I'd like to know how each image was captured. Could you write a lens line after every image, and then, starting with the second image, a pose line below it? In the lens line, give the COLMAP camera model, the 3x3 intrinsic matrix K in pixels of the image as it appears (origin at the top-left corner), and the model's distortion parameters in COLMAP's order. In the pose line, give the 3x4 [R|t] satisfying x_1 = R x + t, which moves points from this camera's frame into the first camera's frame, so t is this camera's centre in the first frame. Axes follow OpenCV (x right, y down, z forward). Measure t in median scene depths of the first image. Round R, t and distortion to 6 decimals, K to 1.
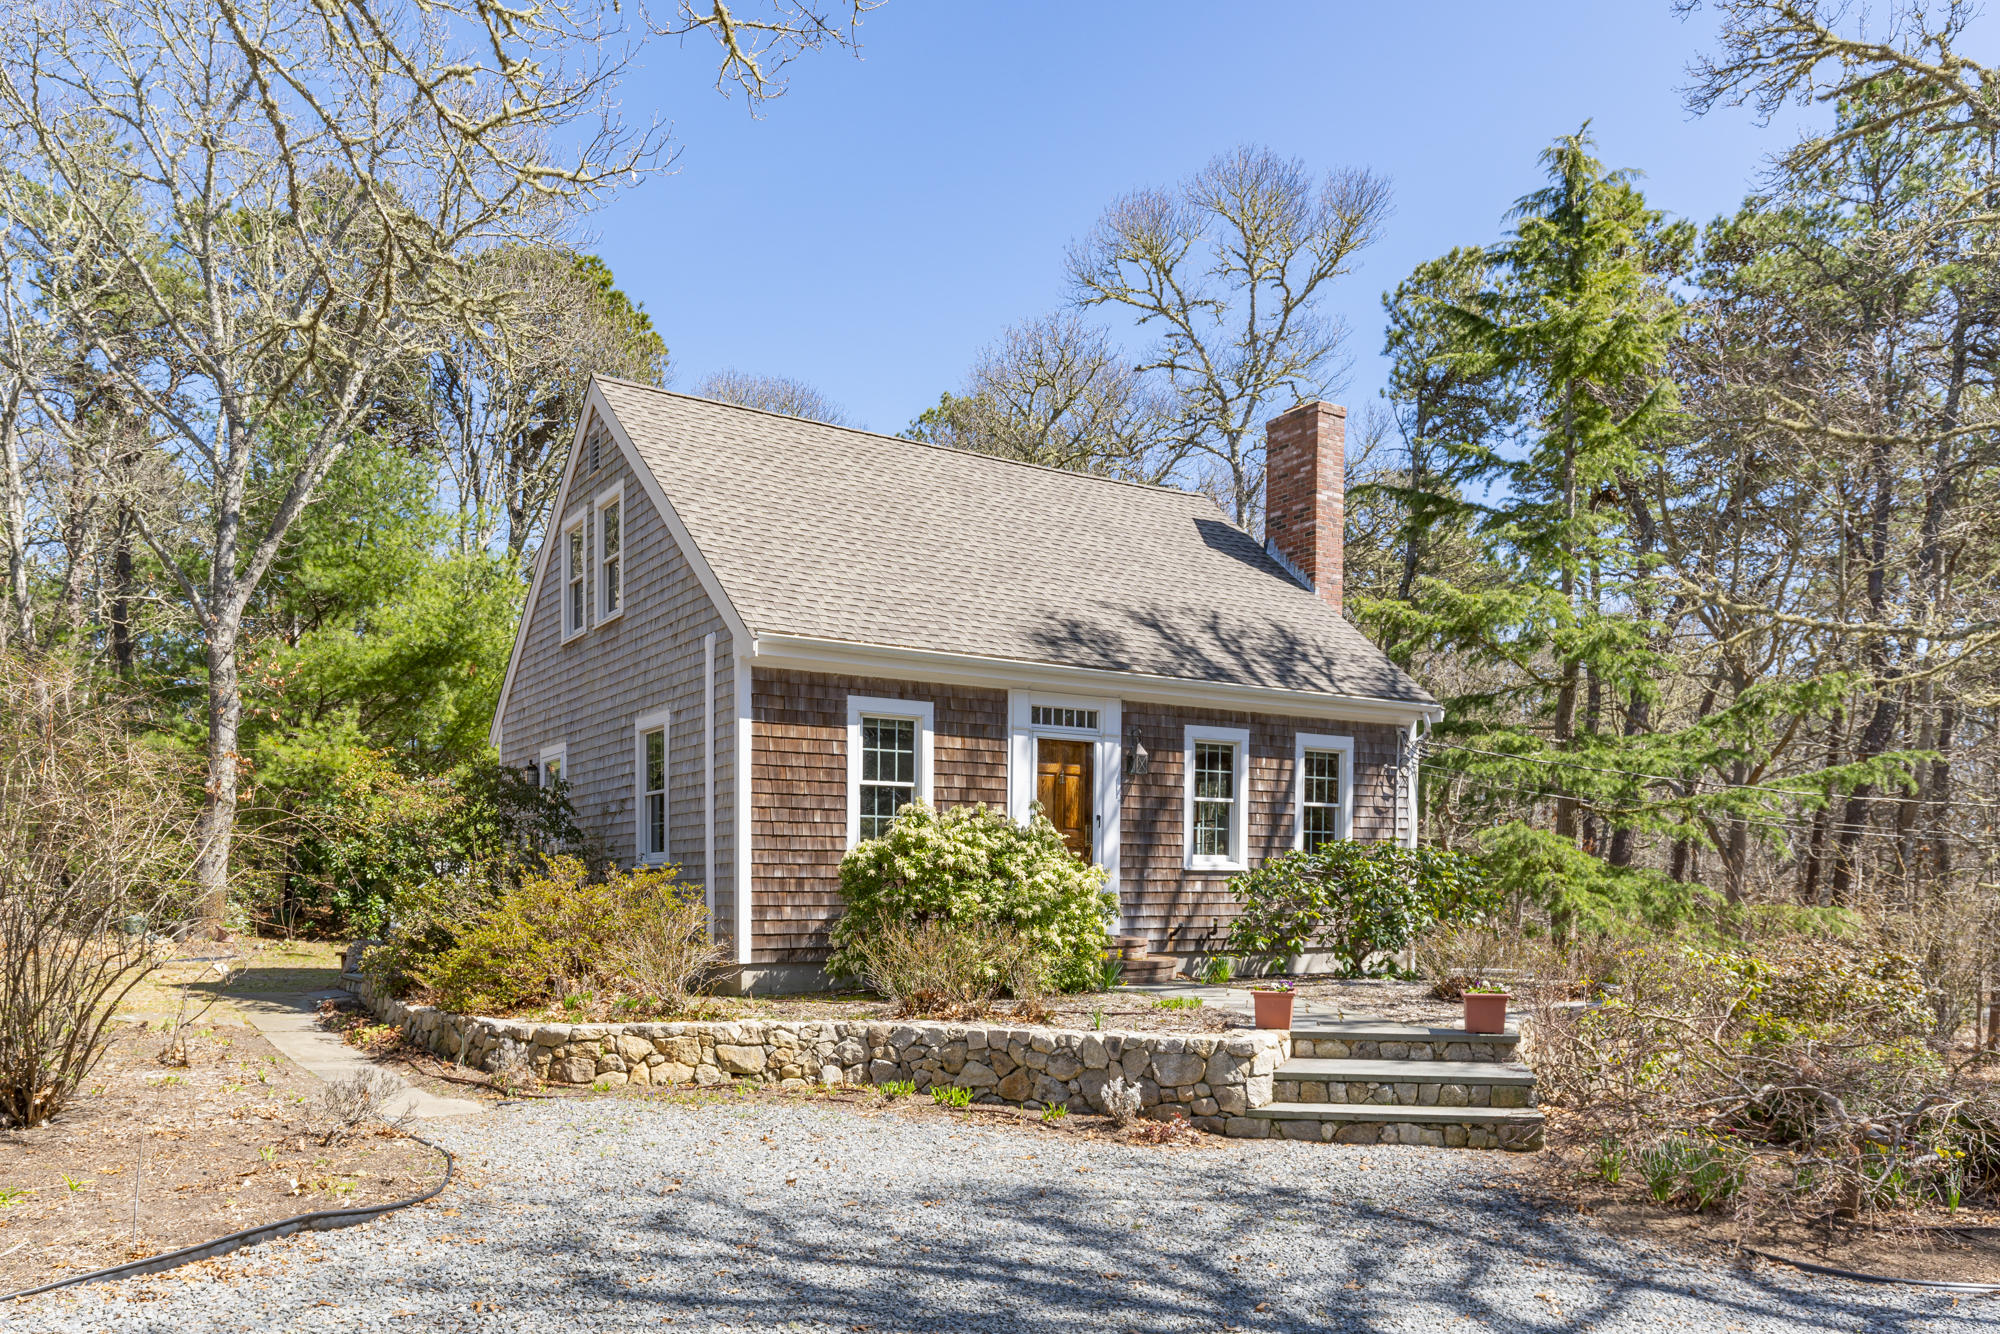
lens RADIAL K [[1349.1, 0, 849.5], [0, 1349.1, 905.6], [0, 0, 1]] dist [-0.002957, 0.003265]
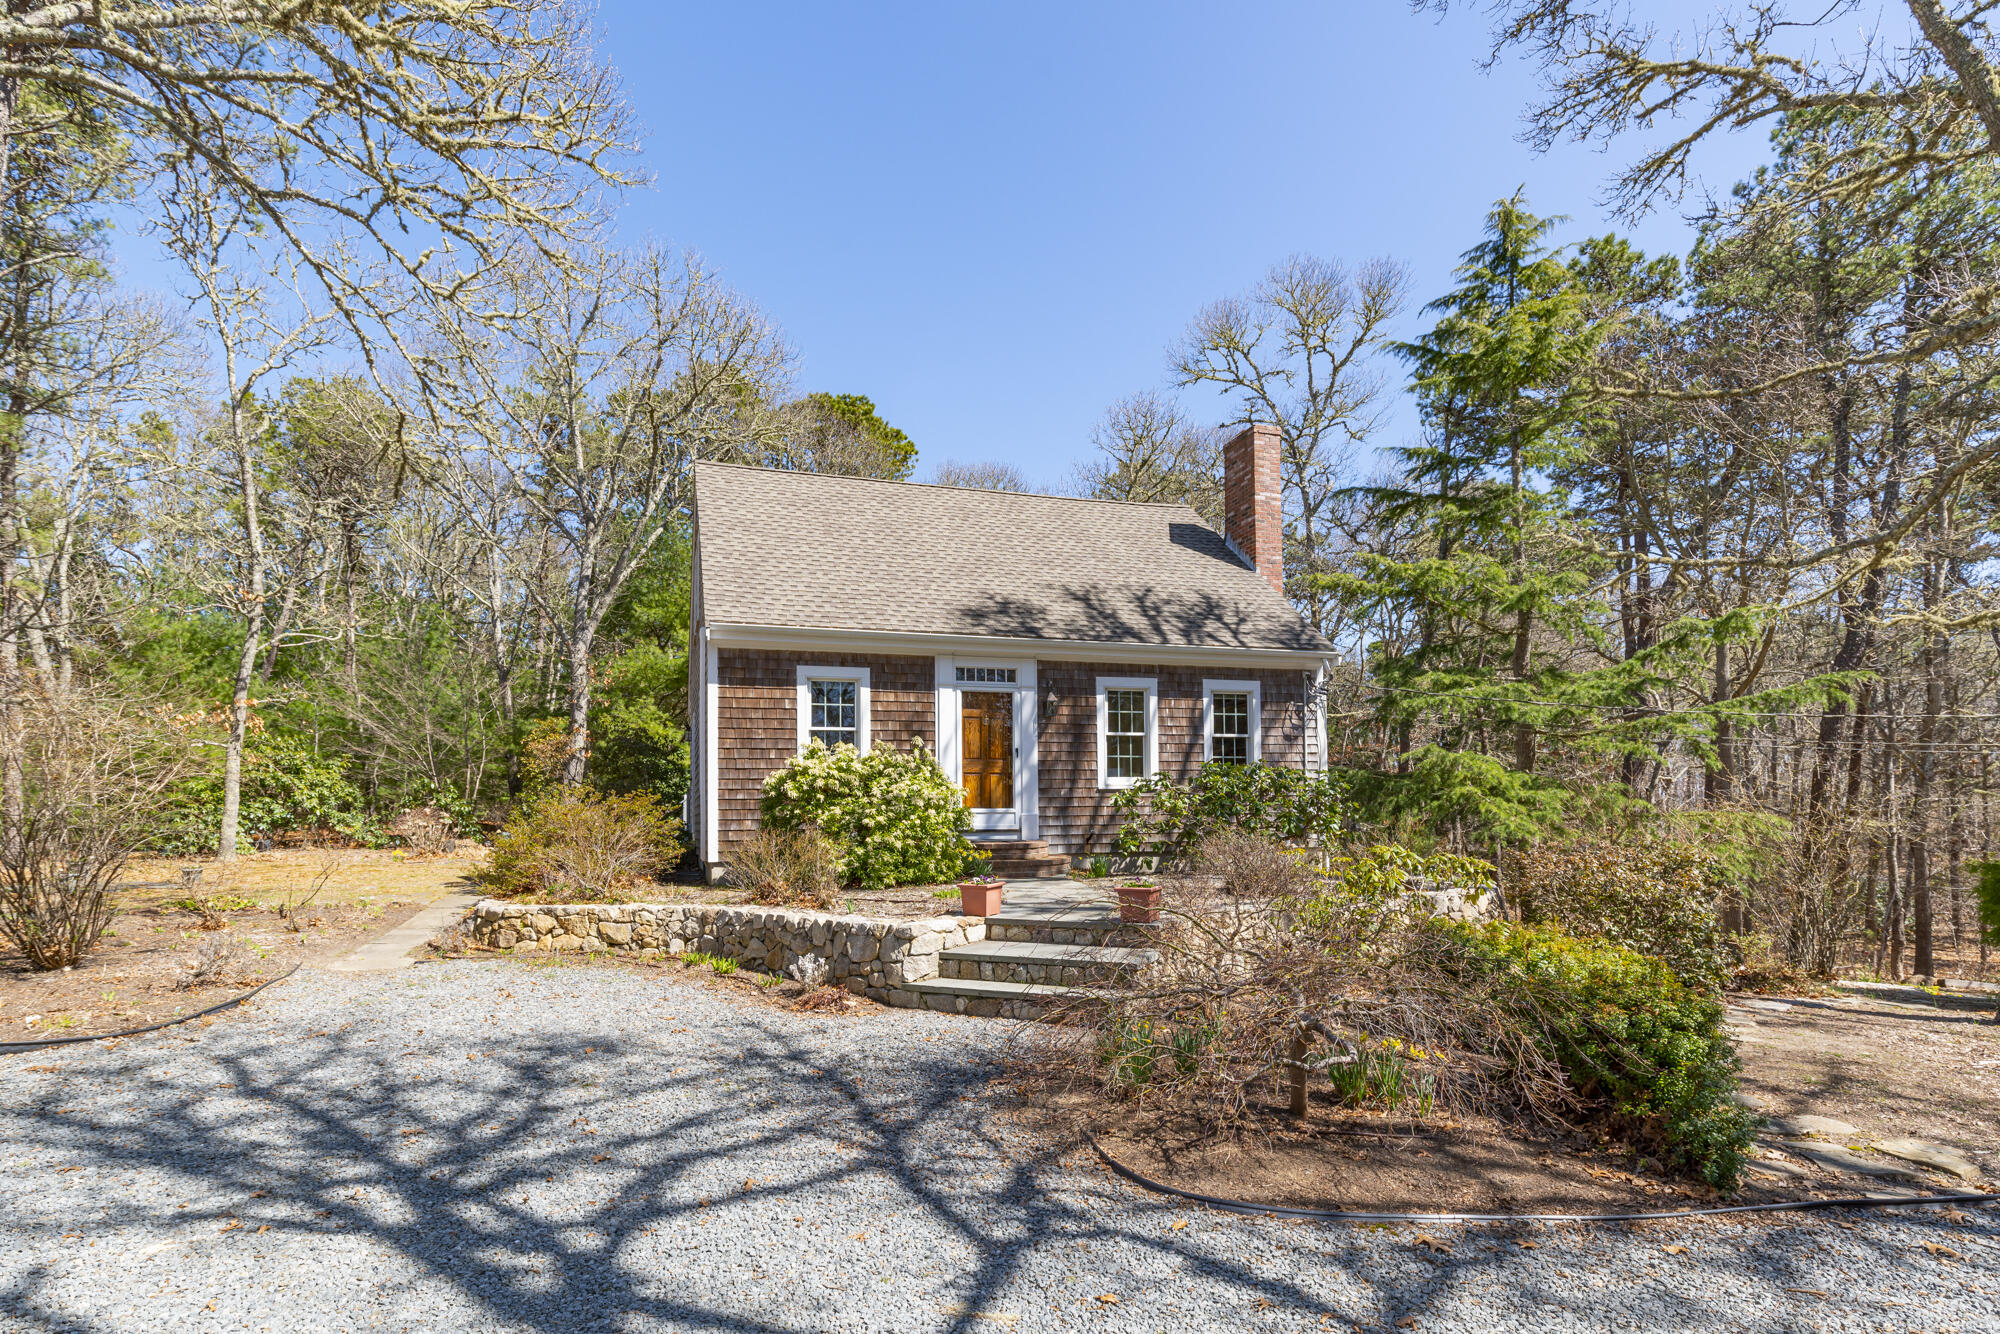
lens RADIAL K [[907.4, 0, 921.1], [0, 907.4, 769.4], [0, 0, 1]] dist [-0.001322, 0.000605]
pose [[0.970663, -0.023469, -0.239298, 0.286391], [0.009088, 0.998095, -0.061025, 0.005657], [0.240274, 0.057059, 0.969027, 0.123371]]
